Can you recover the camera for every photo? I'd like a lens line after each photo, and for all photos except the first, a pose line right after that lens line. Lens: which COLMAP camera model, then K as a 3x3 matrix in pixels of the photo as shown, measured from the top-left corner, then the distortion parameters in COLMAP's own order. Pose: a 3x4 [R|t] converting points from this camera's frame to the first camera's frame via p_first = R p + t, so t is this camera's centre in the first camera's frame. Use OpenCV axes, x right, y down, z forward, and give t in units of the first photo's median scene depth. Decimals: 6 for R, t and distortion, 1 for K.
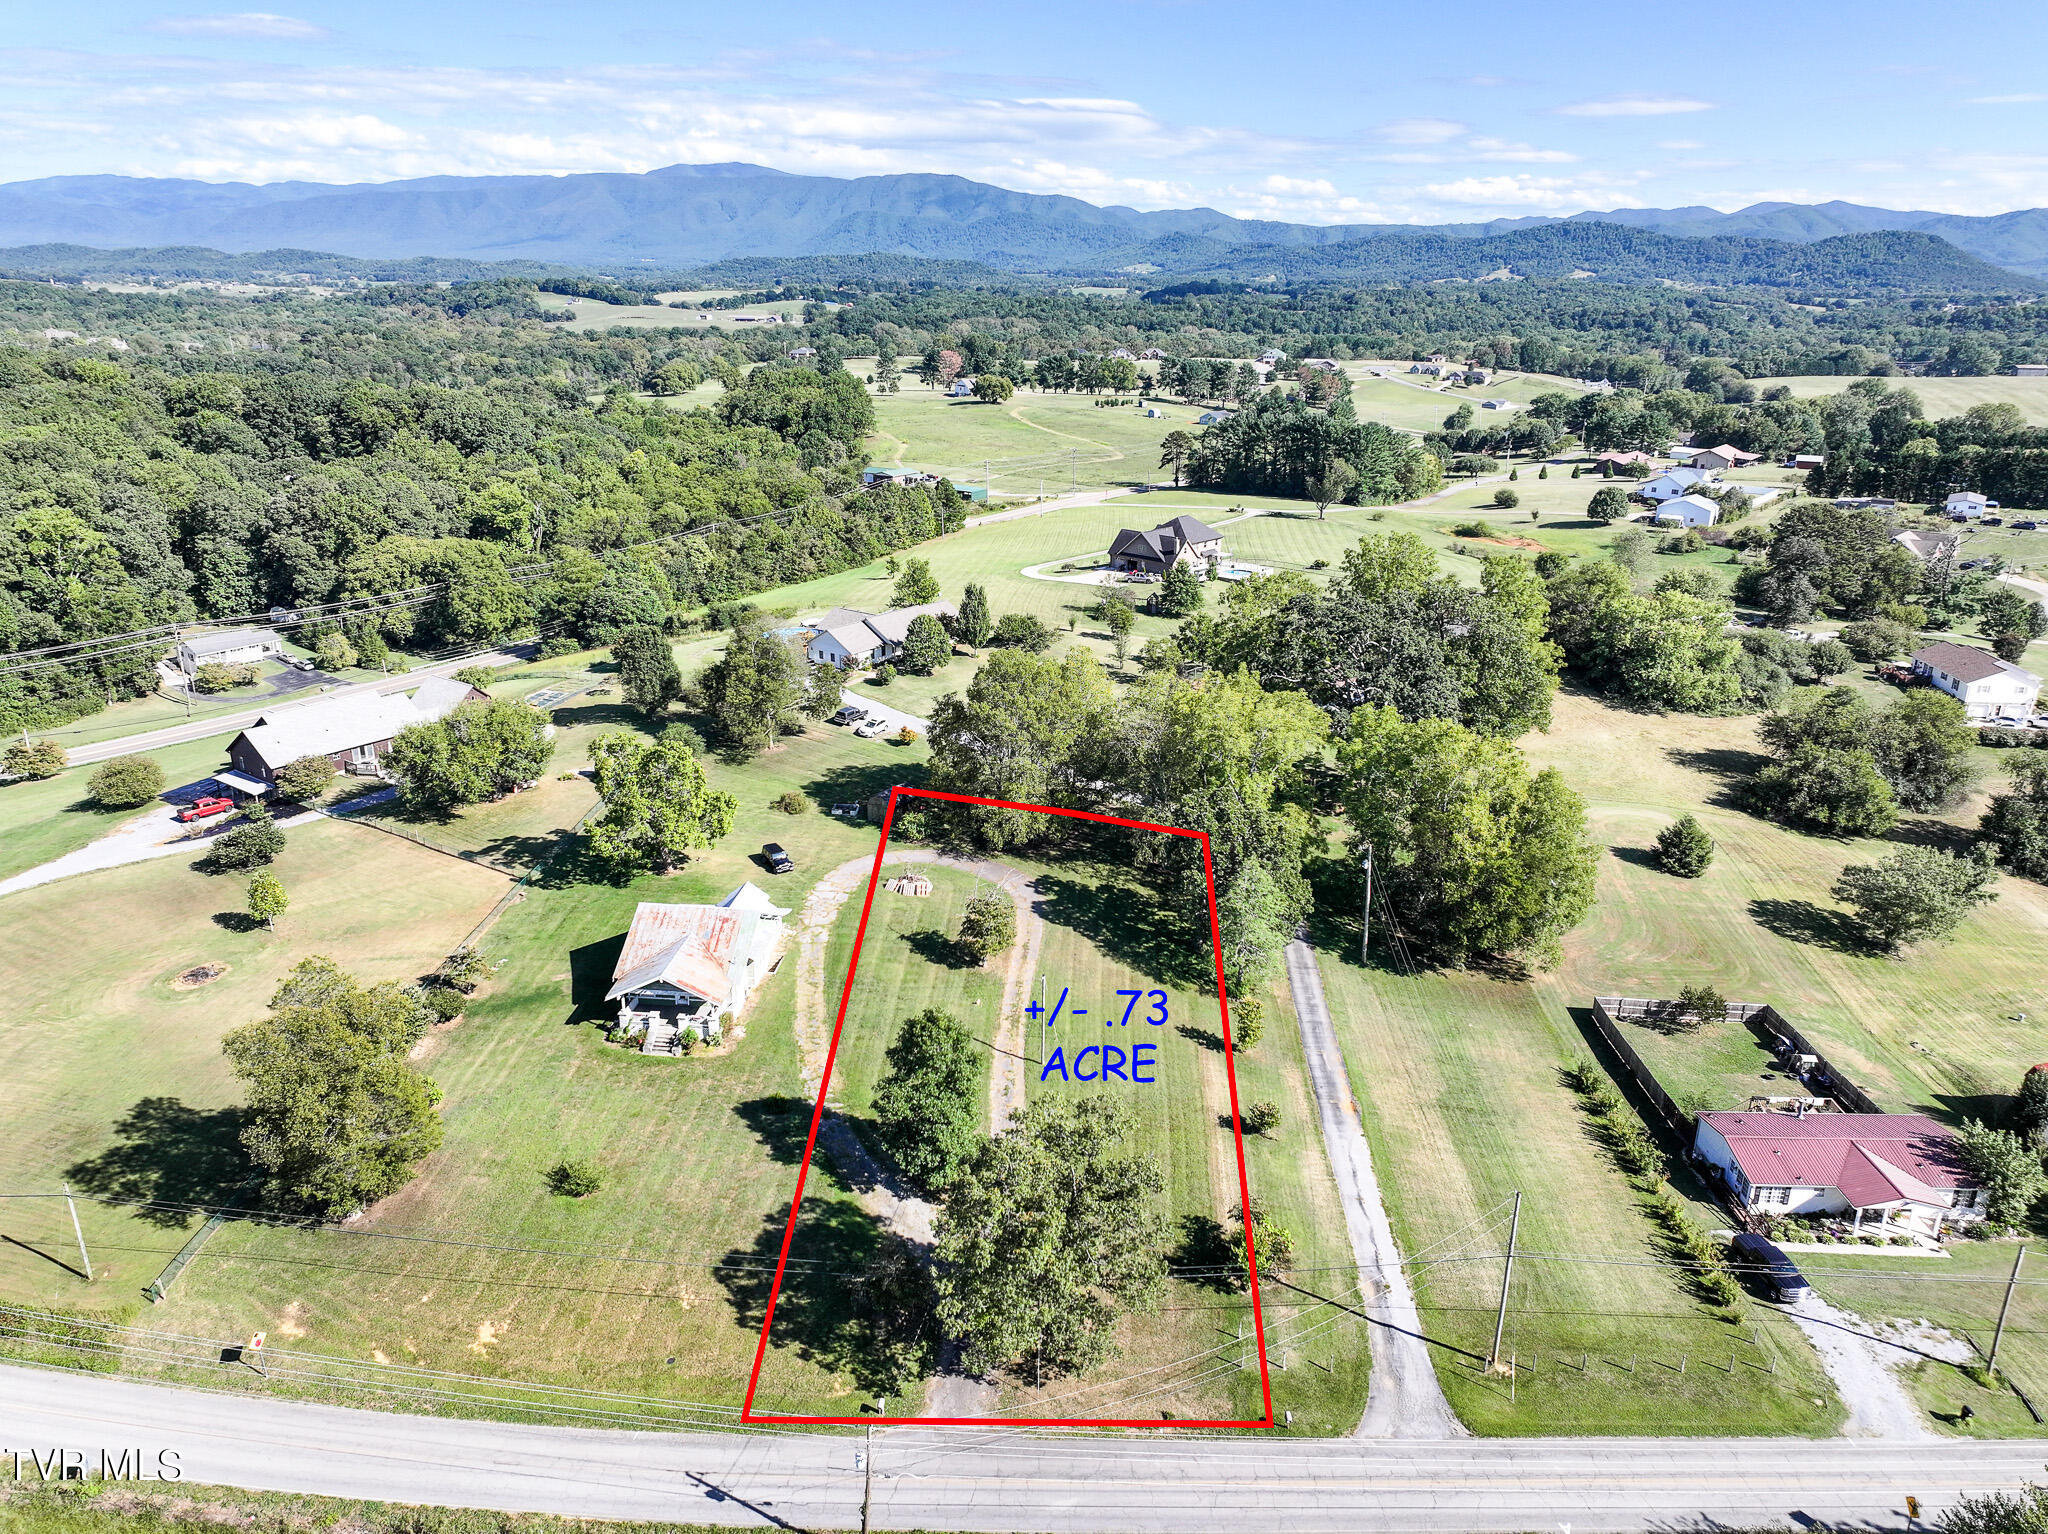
lens RADIAL K [[1443.4, 0, 1028.0], [0, 1443.4, 759.1], [0, 0, 1]] dist [-0.003674, 0.016799]
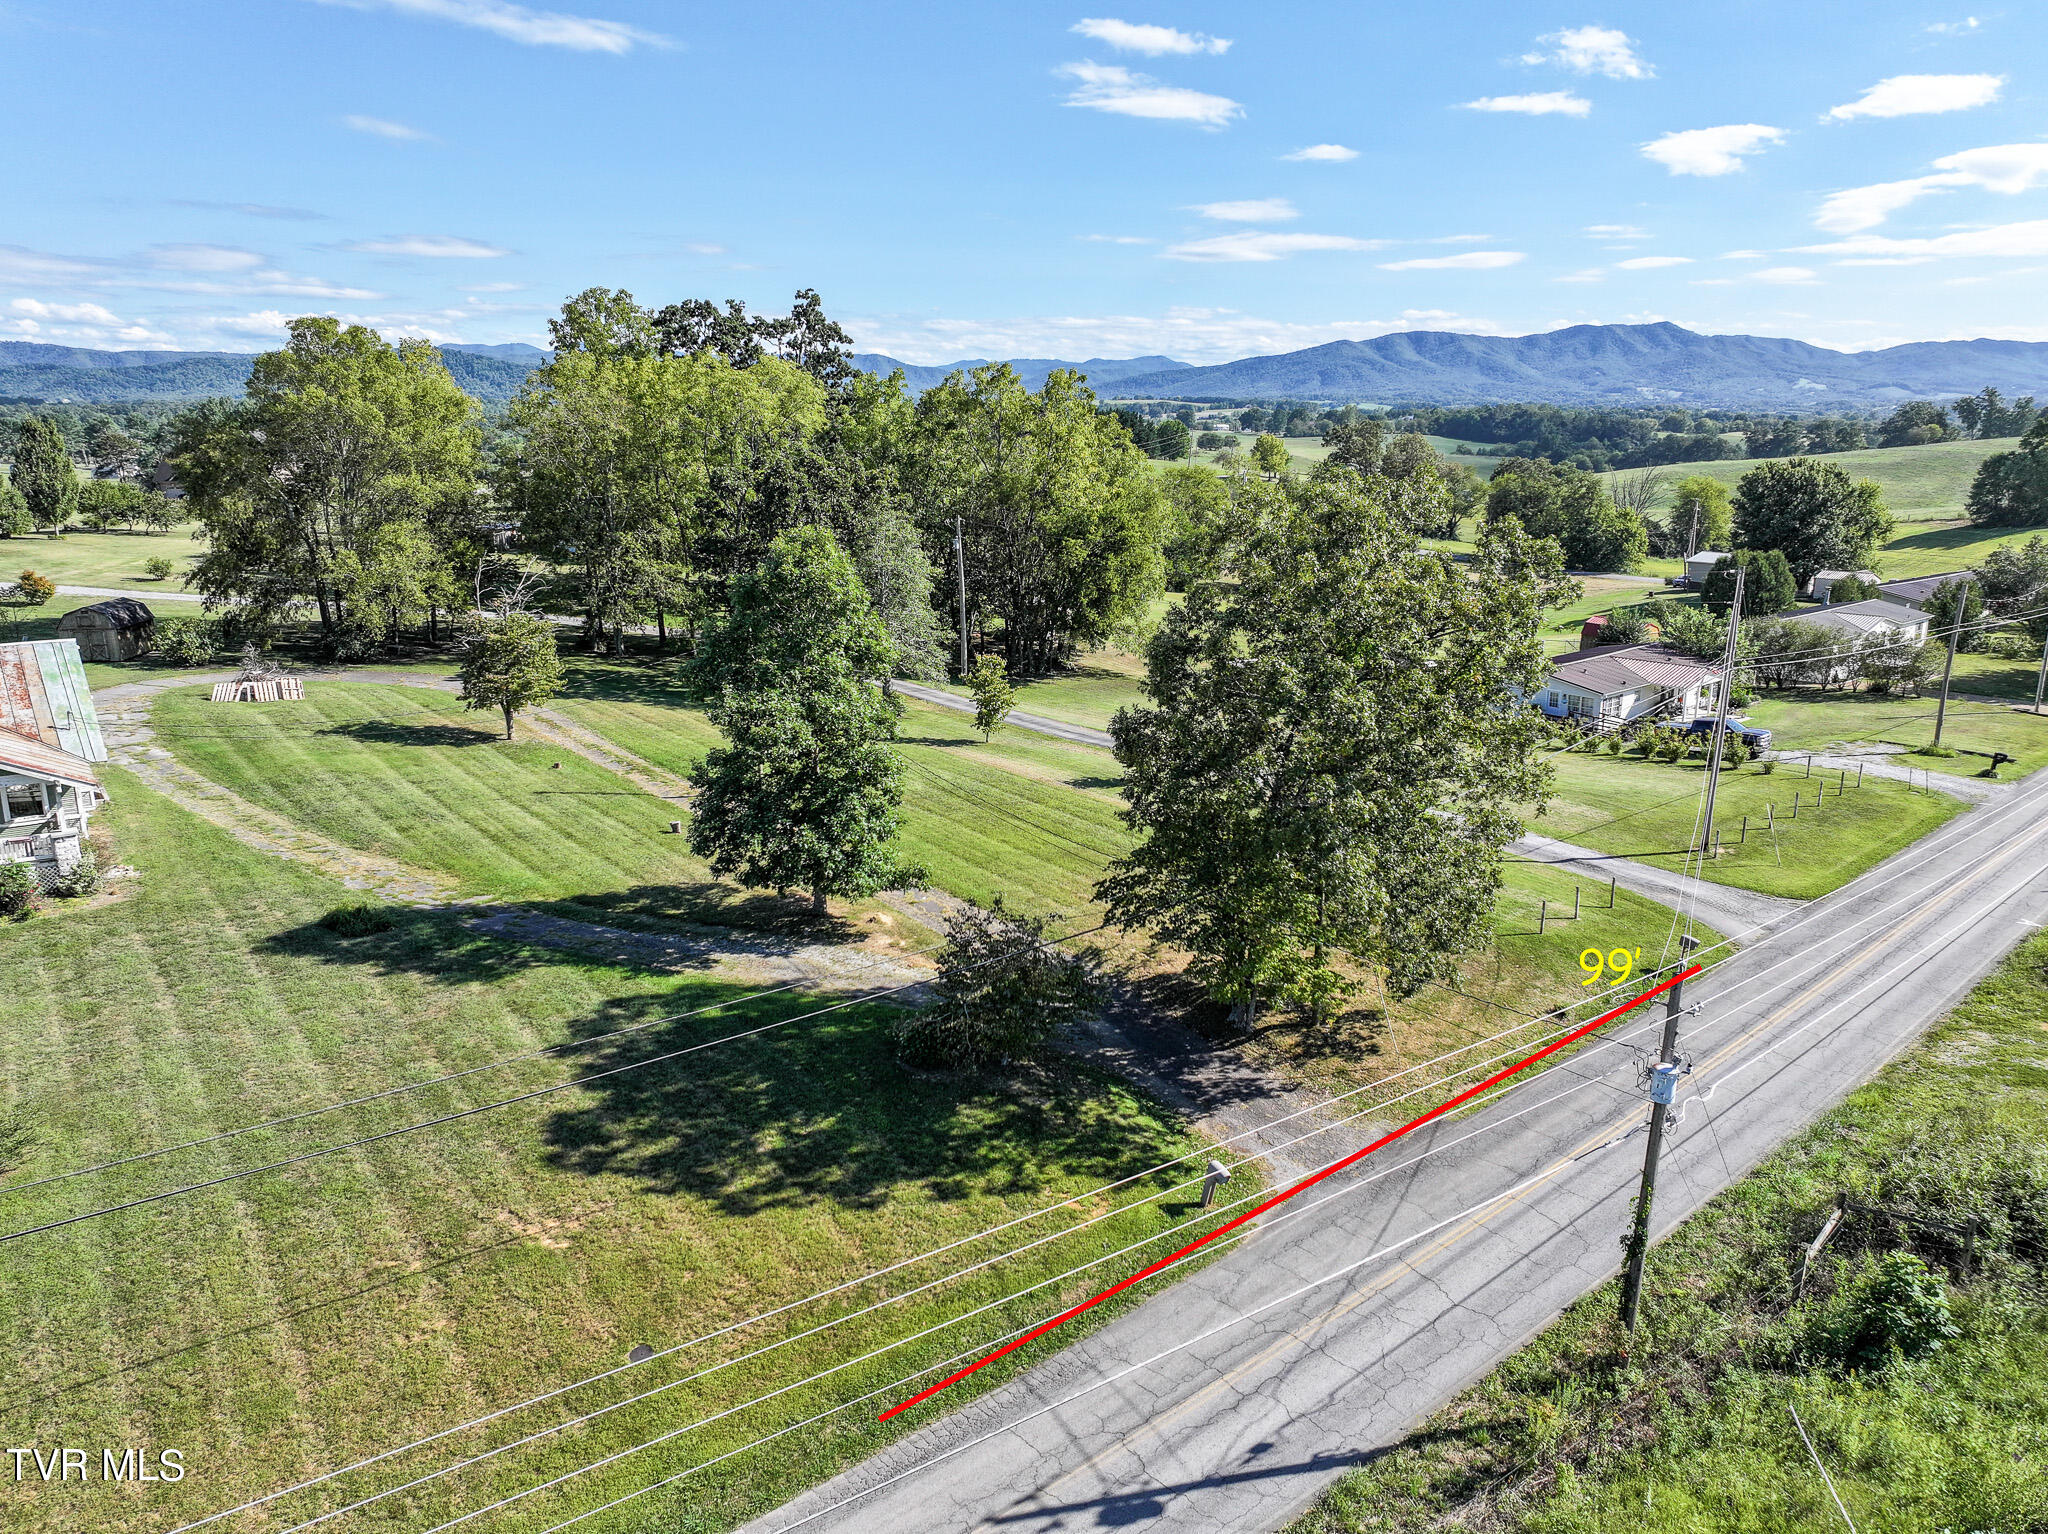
lens RADIAL K [[1436.8, 0, 1030.7], [0, 1436.8, 766.6], [0, 0, 1]] dist [0.007980, 0.005019]
pose [[0.738423, -0.167706, 0.653151, -0.370528], [0.219759, 0.975552, 0.002038, 0.291817], [-0.637524, 0.142031, 0.757225, 0.642154]]
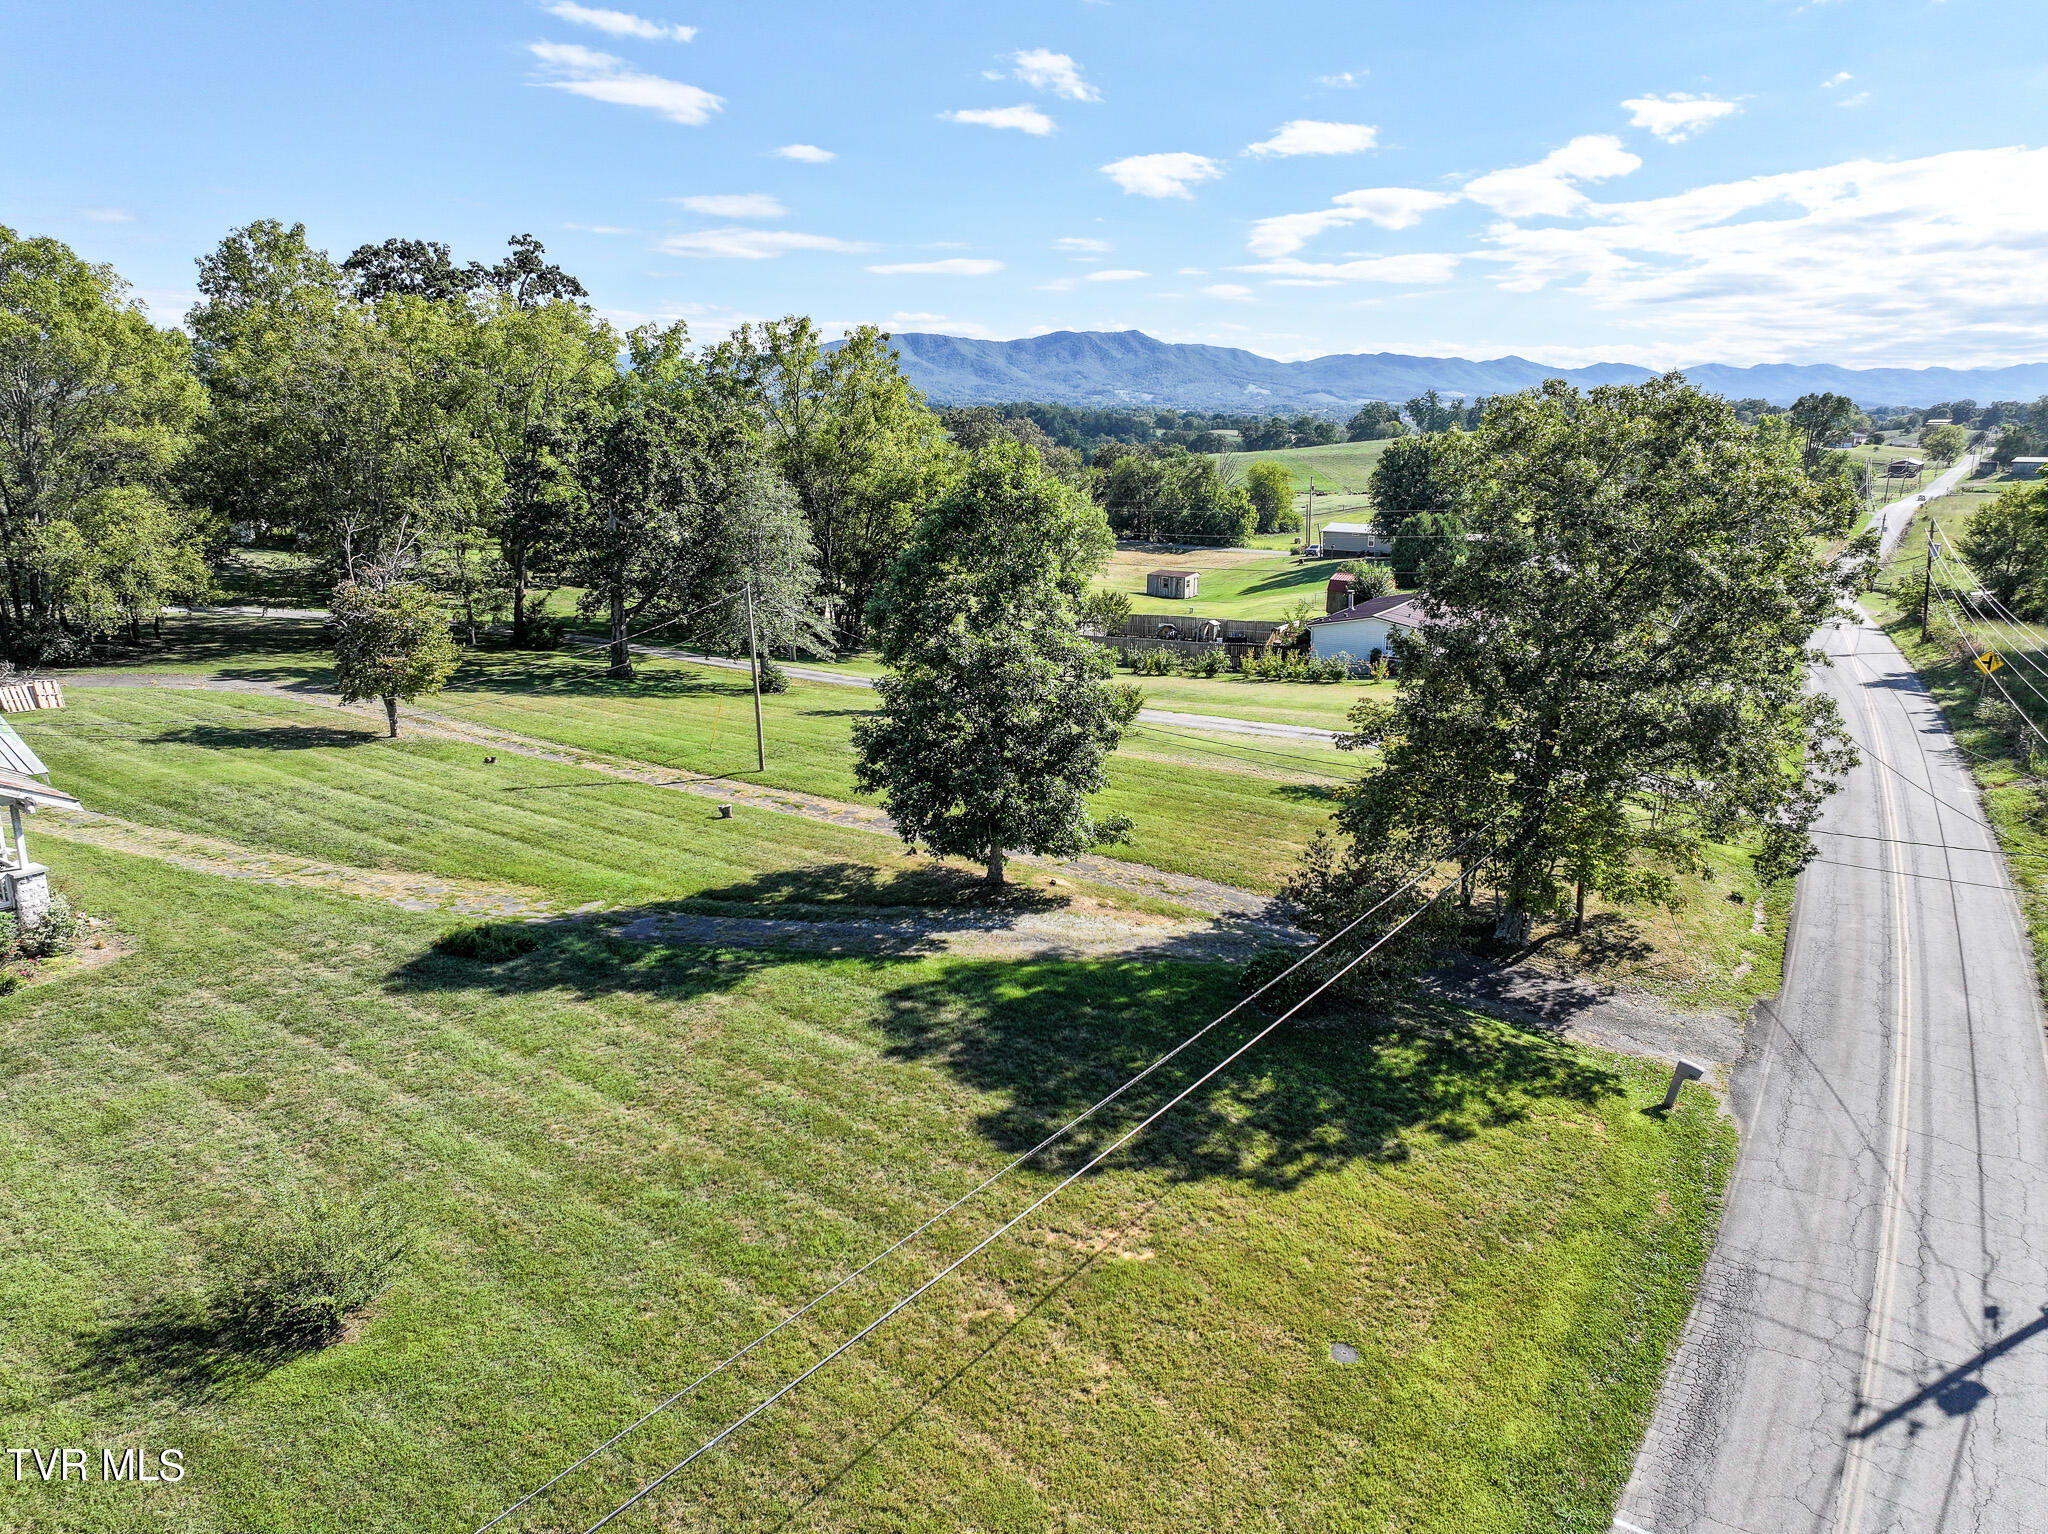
lens RADIAL K [[1436.8, 0, 1030.7], [0, 1436.8, 766.6], [0, 0, 1]] dist [0.007980, 0.005019]
pose [[0.478259, -0.213687, 0.851825, -0.491410], [0.277771, 0.956959, 0.084106, 0.252288], [-0.833134, 0.196388, 0.517030, 0.854017]]
